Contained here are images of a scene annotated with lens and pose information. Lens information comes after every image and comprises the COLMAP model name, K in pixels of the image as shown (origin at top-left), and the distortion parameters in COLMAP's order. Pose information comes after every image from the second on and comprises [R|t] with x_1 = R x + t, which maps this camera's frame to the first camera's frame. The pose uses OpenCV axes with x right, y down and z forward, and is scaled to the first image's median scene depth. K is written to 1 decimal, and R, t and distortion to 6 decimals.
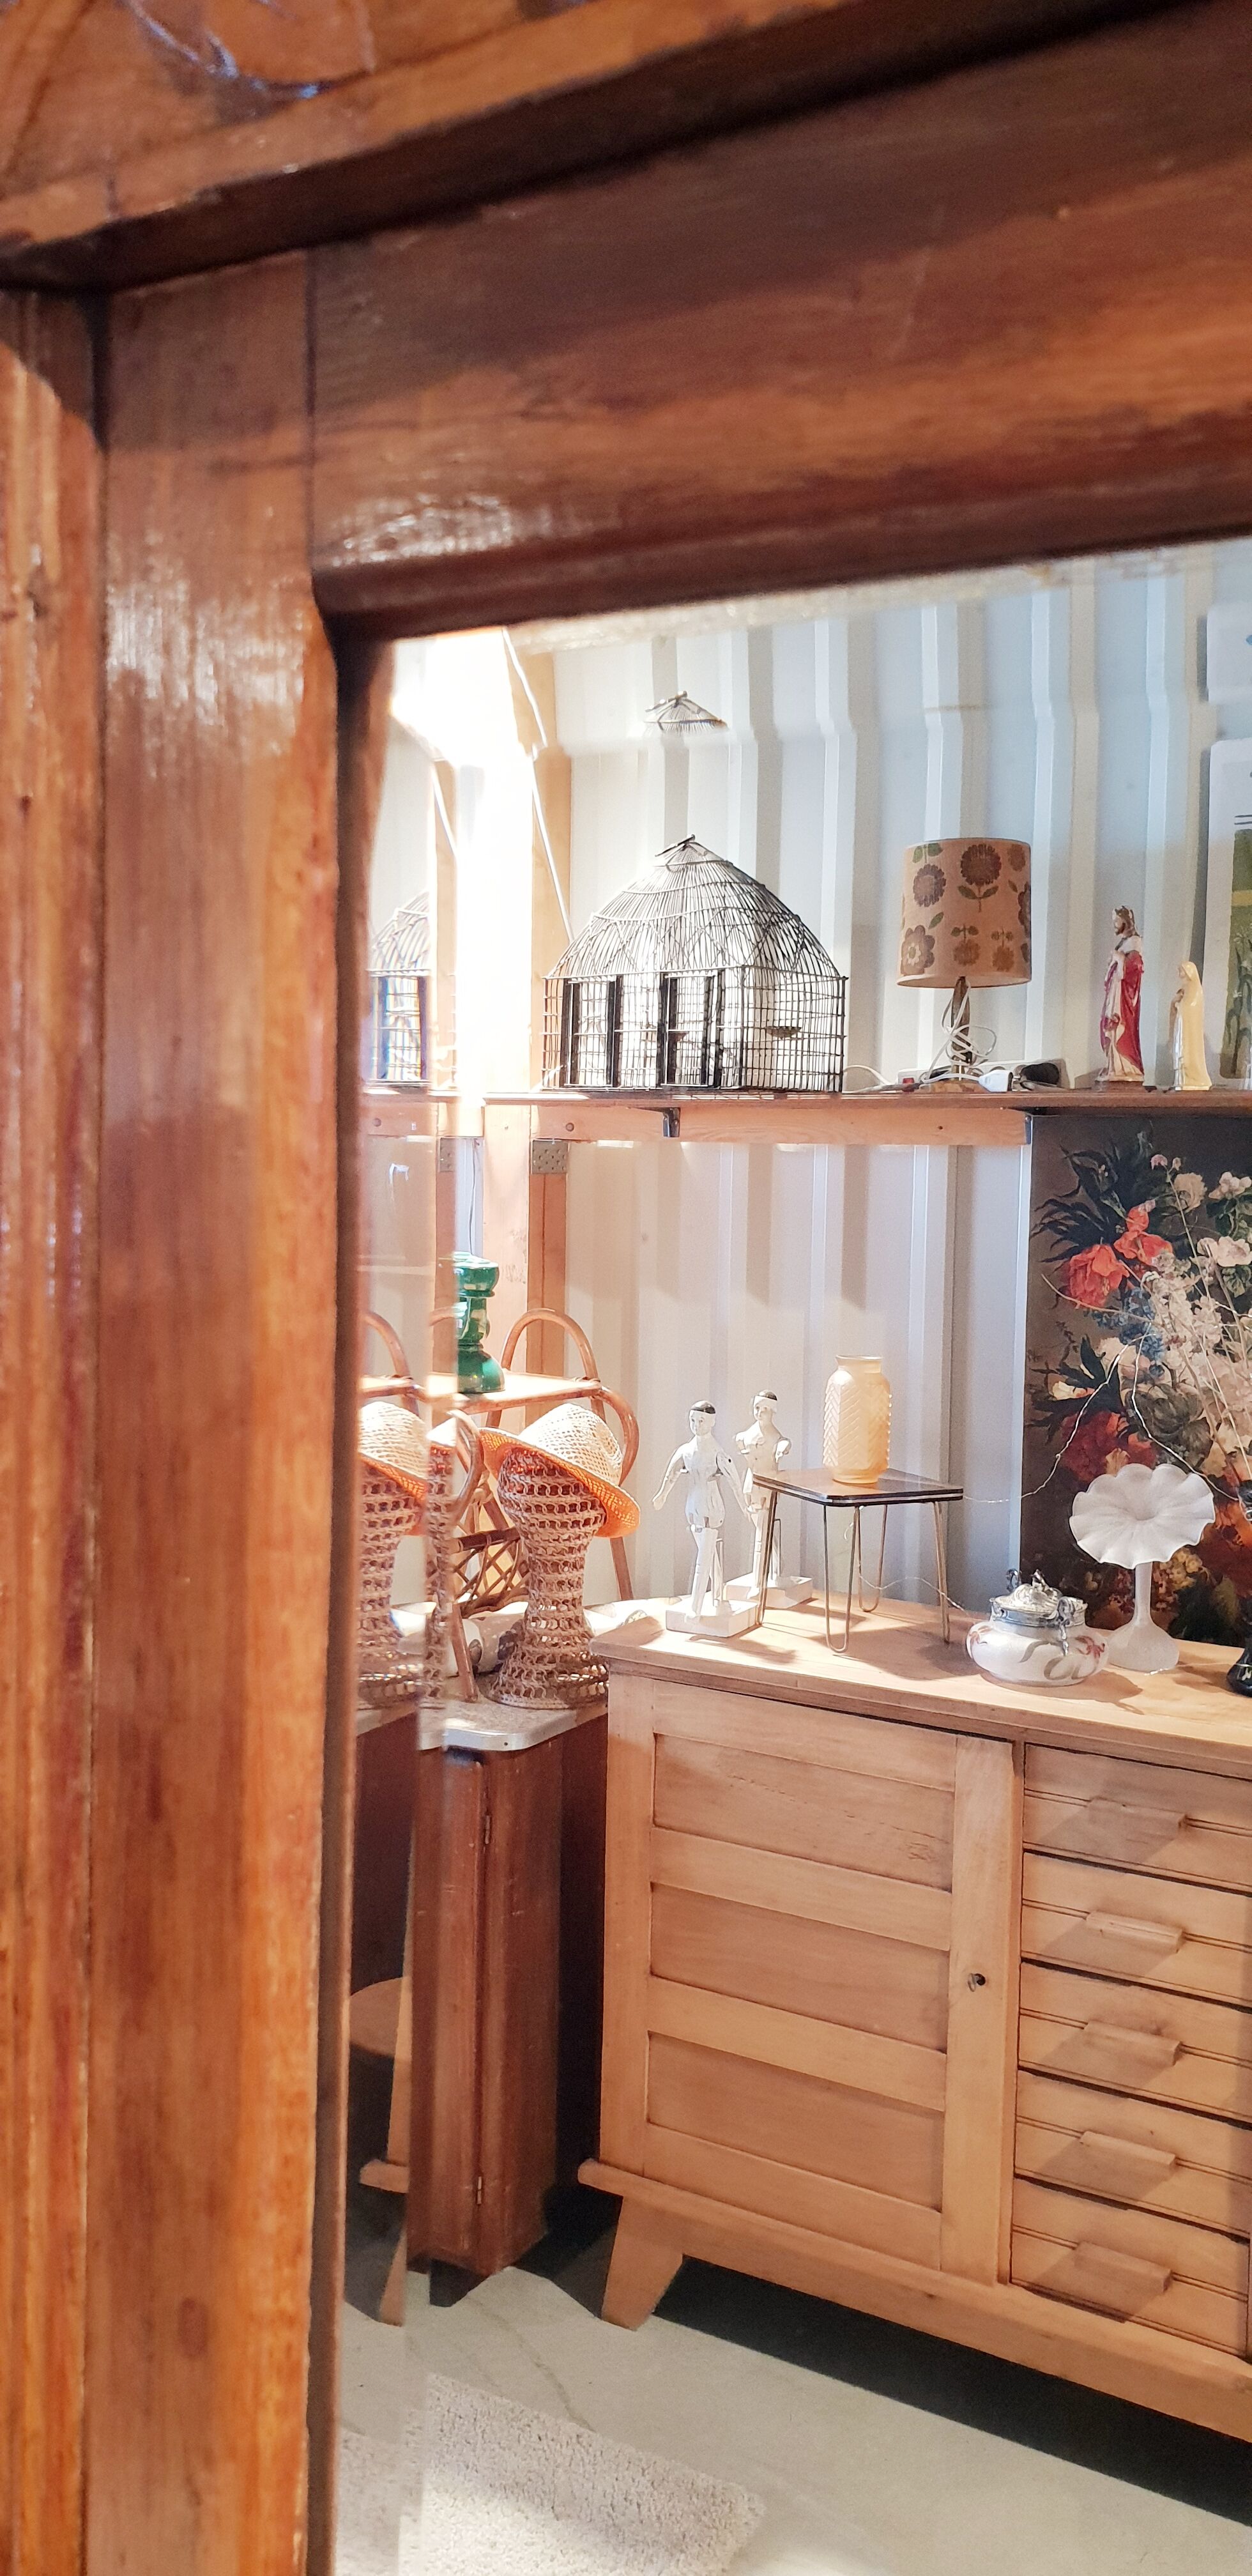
lens RADIAL K [[2100.9, 0, 626.0], [0, 2100.9, 1288.0], [0, 0, 1]] dist [0.007750, 0.001384]
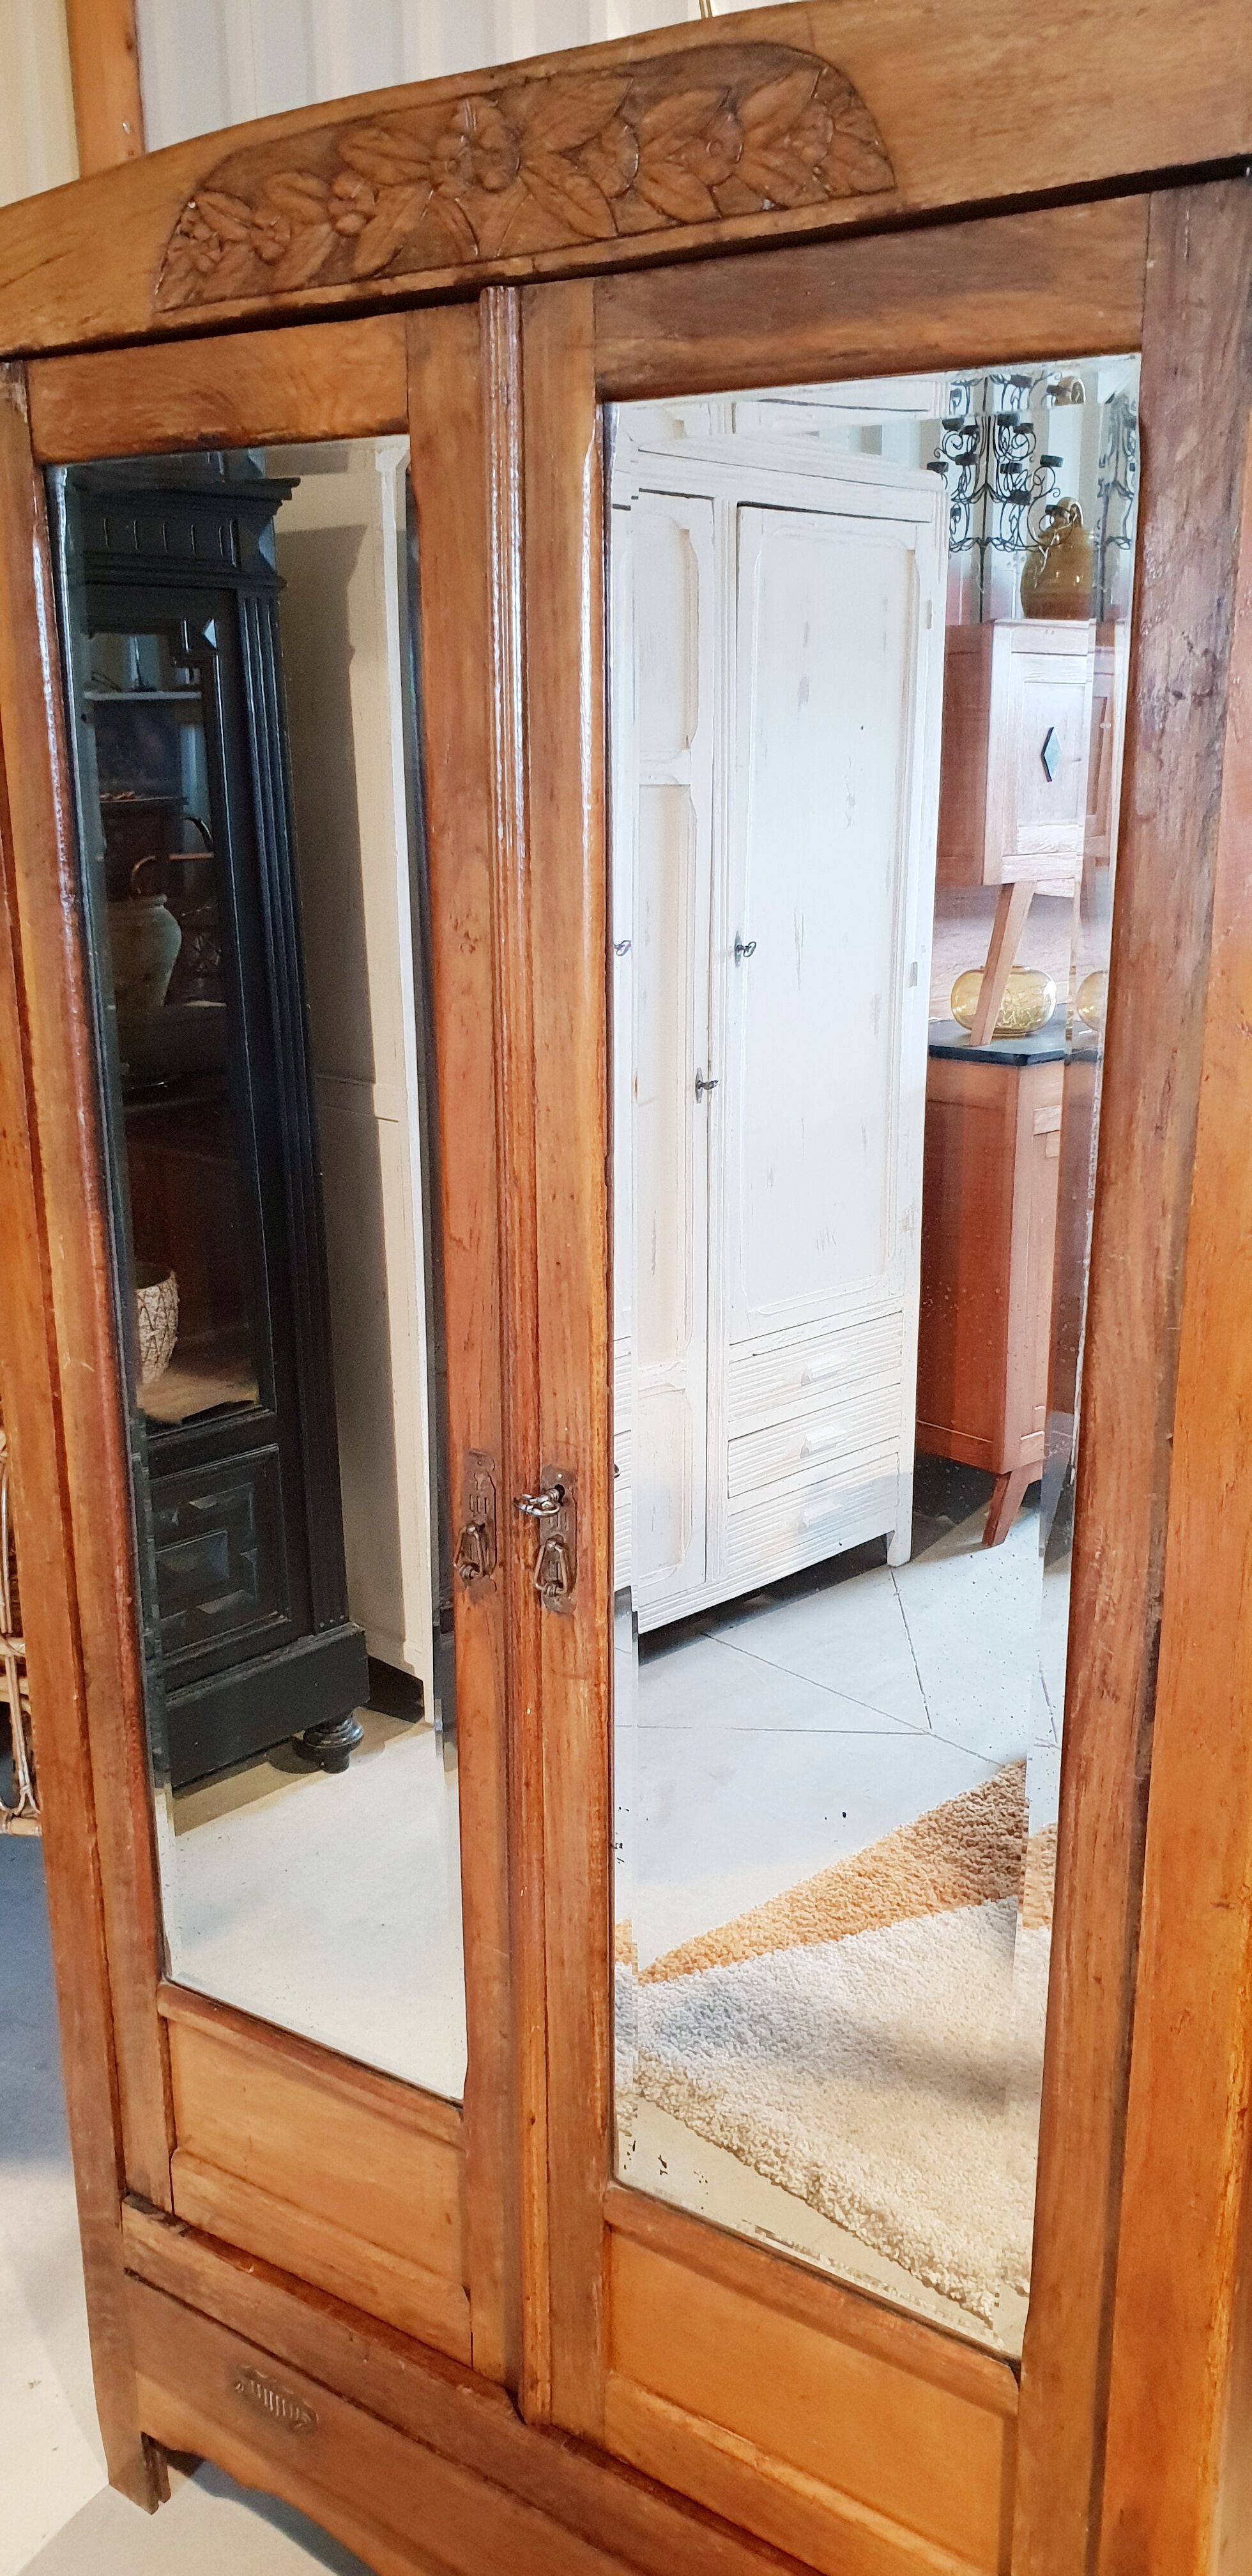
lens RADIAL K [[2072.5, 0, 625.9], [0, 2072.5, 1268.9], [0, 0, 1]] dist [0.001840, 0.006997]
pose [[0.998909, -0.011734, -0.045200, 0.022542], [0.019993, 0.982181, 0.186873, 0.394550], [0.042201, -0.187573, 0.981344, -2.343751]]
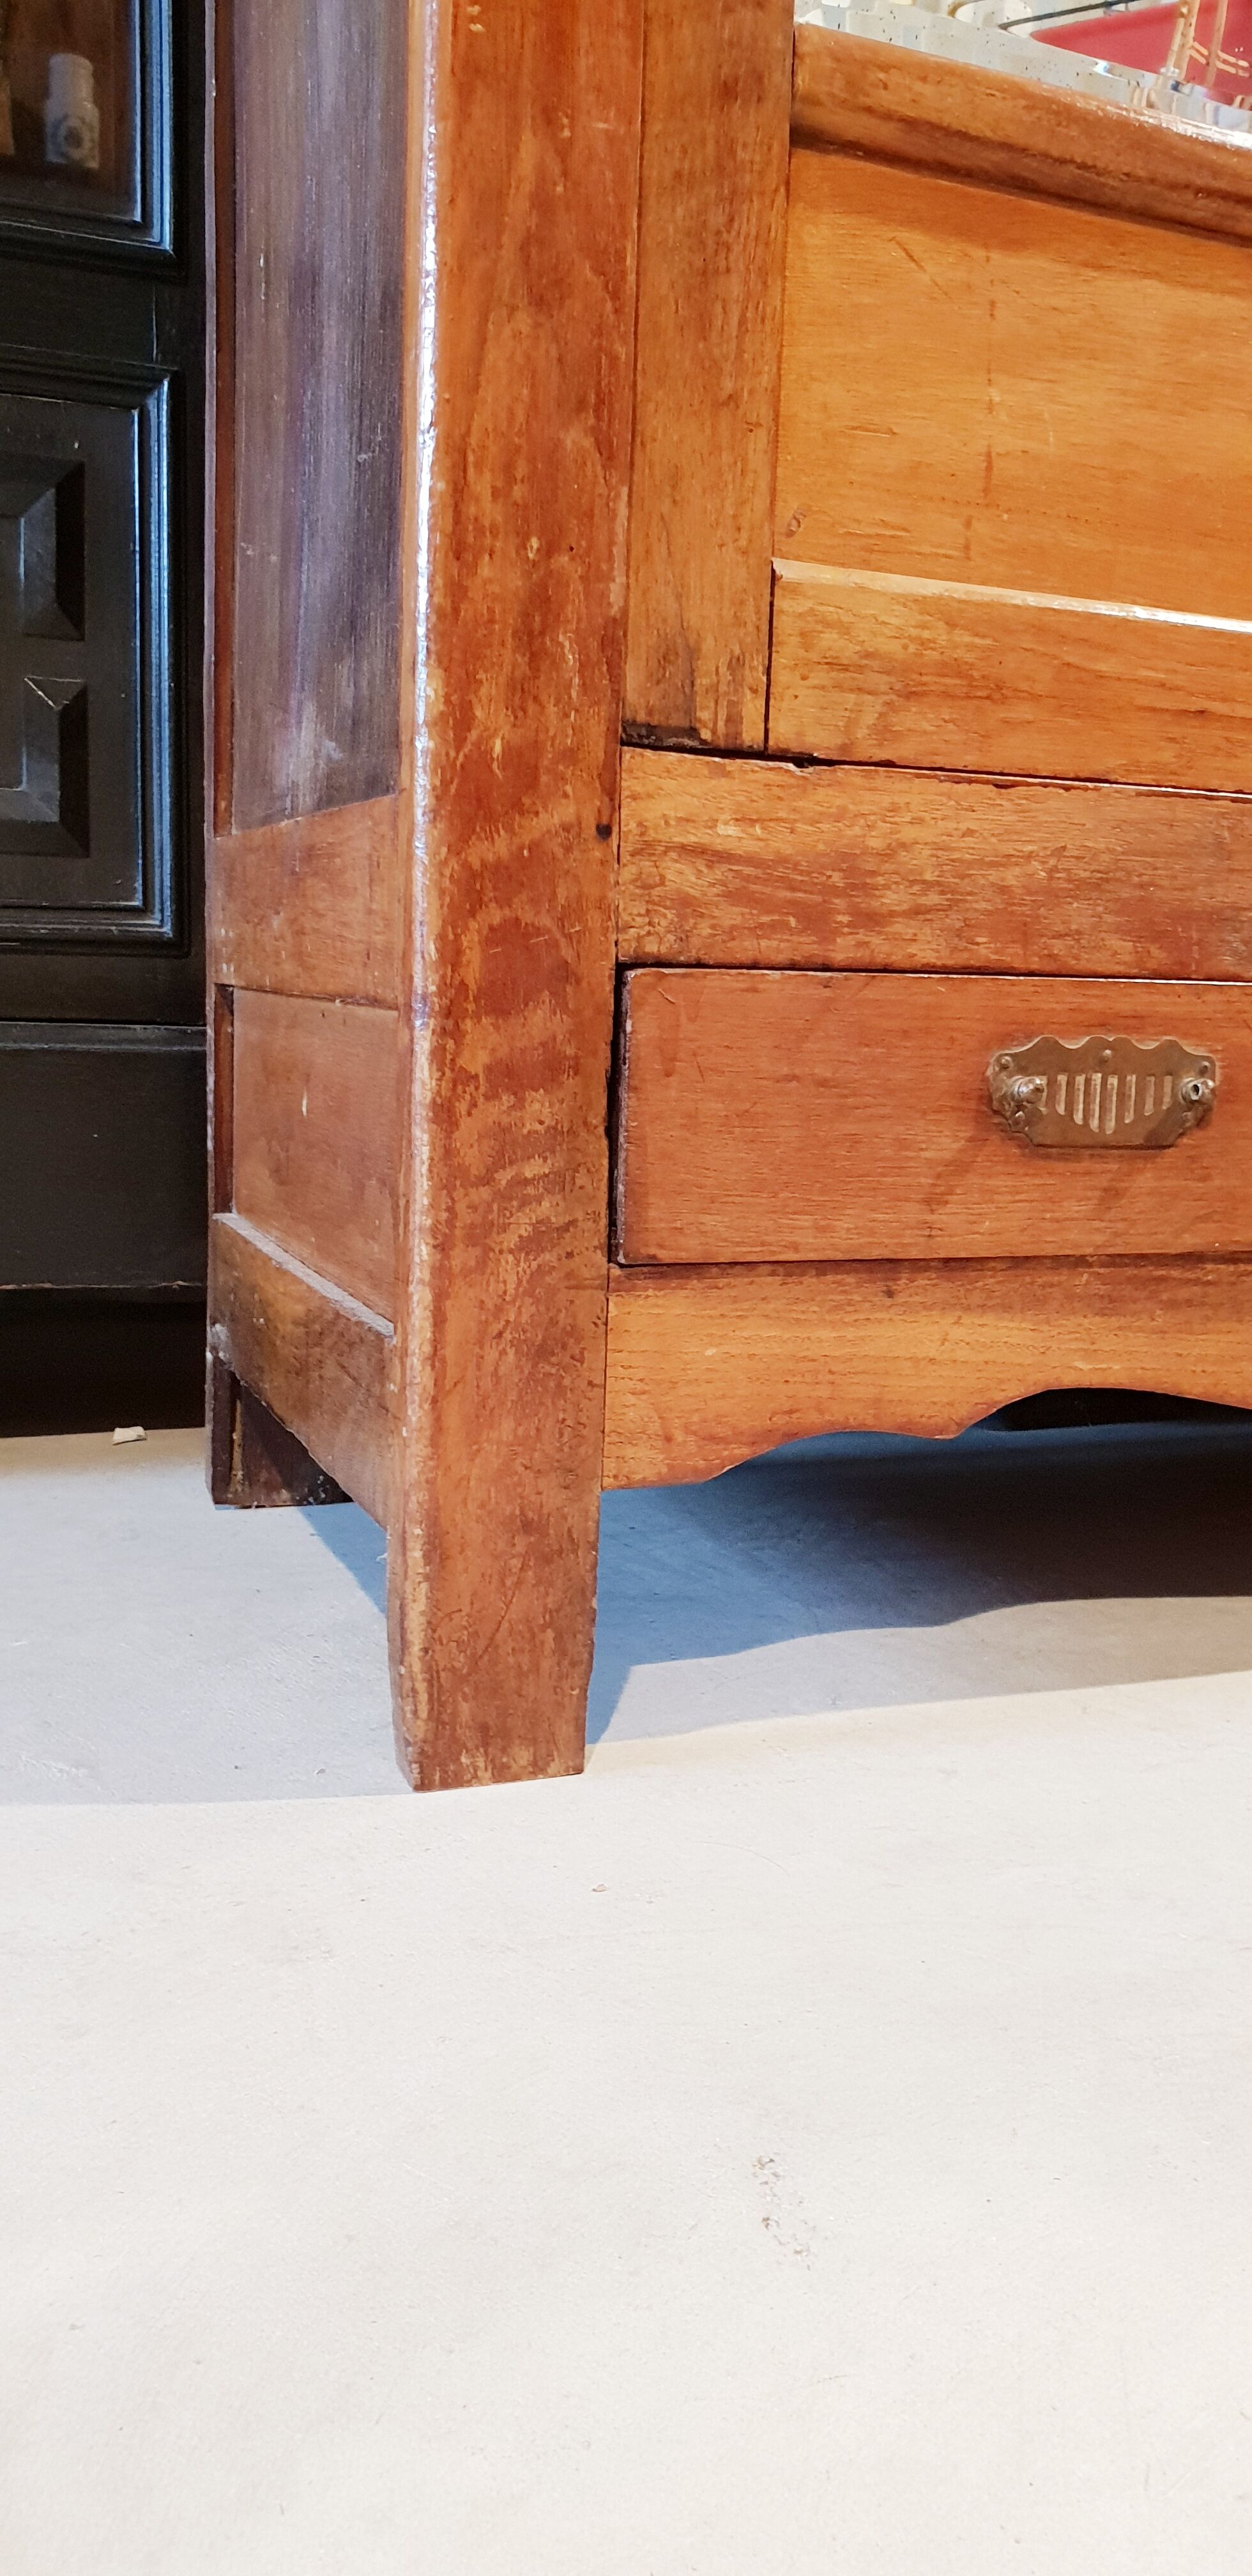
lens RADIAL K [[2052.4, 0, 604.4], [0, 2052.4, 1334.4], [0, 0, 1]] dist [0.119260, -0.273651]
pose [[0.588738, -0.112170, 0.800504, -2.856830], [0.035884, 0.992975, 0.112749, 3.695767], [-0.807527, -0.037654, 0.588627, 0.885883]]
